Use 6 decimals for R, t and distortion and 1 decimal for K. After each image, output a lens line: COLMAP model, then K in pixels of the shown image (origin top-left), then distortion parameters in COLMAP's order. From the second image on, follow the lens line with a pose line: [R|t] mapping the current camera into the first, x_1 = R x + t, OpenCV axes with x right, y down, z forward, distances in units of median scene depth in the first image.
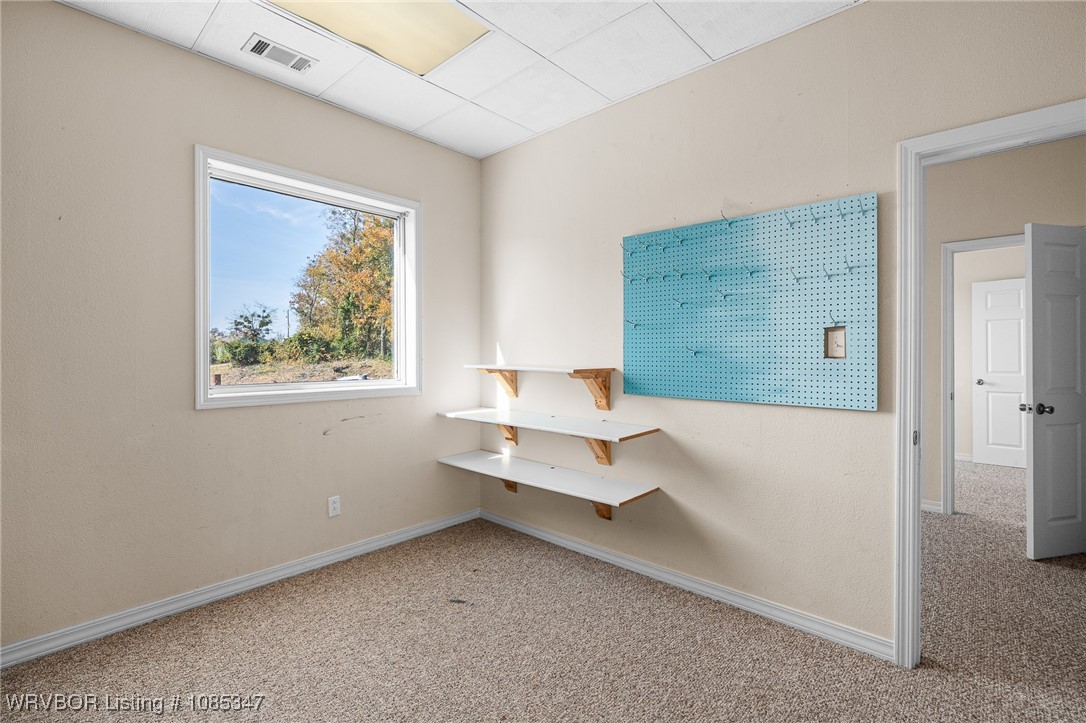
lens RADIAL K [[470.5, 0, 542.6], [0, 470.5, 350.7], [0, 0, 1]] dist [-0.008340, 0.000323]
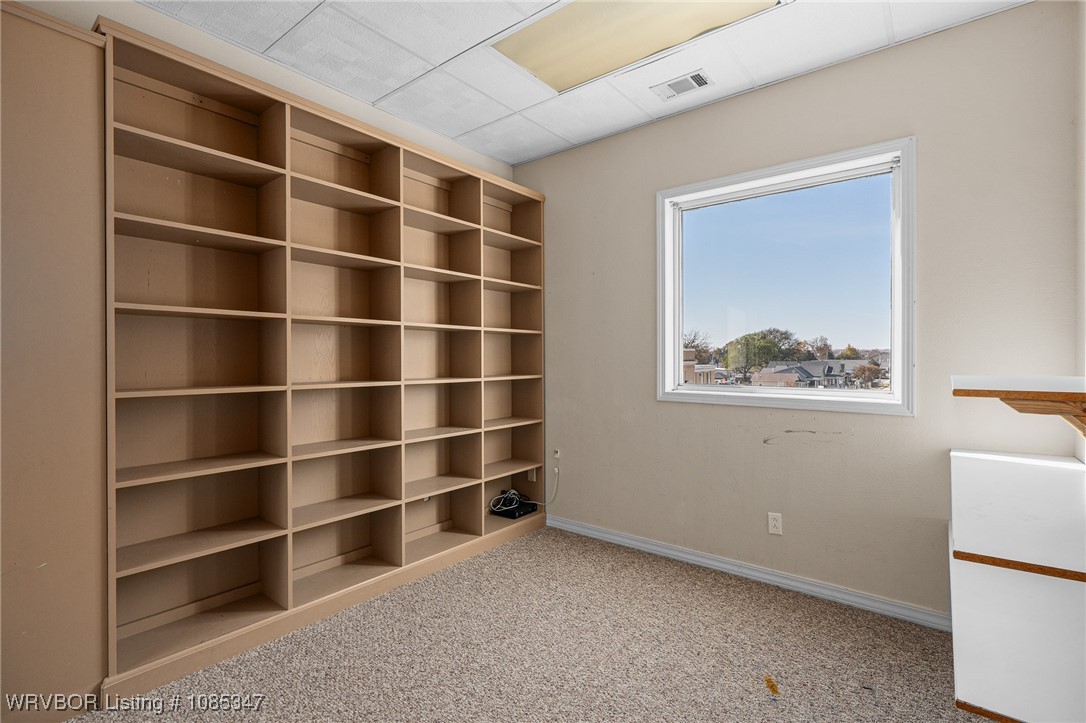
lens RADIAL K [[509.9, 0, 574.7], [0, 509.9, 359.7], [0, 0, 1]] dist [0.003354, 0.001502]
pose [[0.109844, 0.002431, -0.993946, 0.546221], [0.004631, 0.999985, 0.002957, 0.008180], [0.993938, -0.004928, 0.109831, 0.549195]]
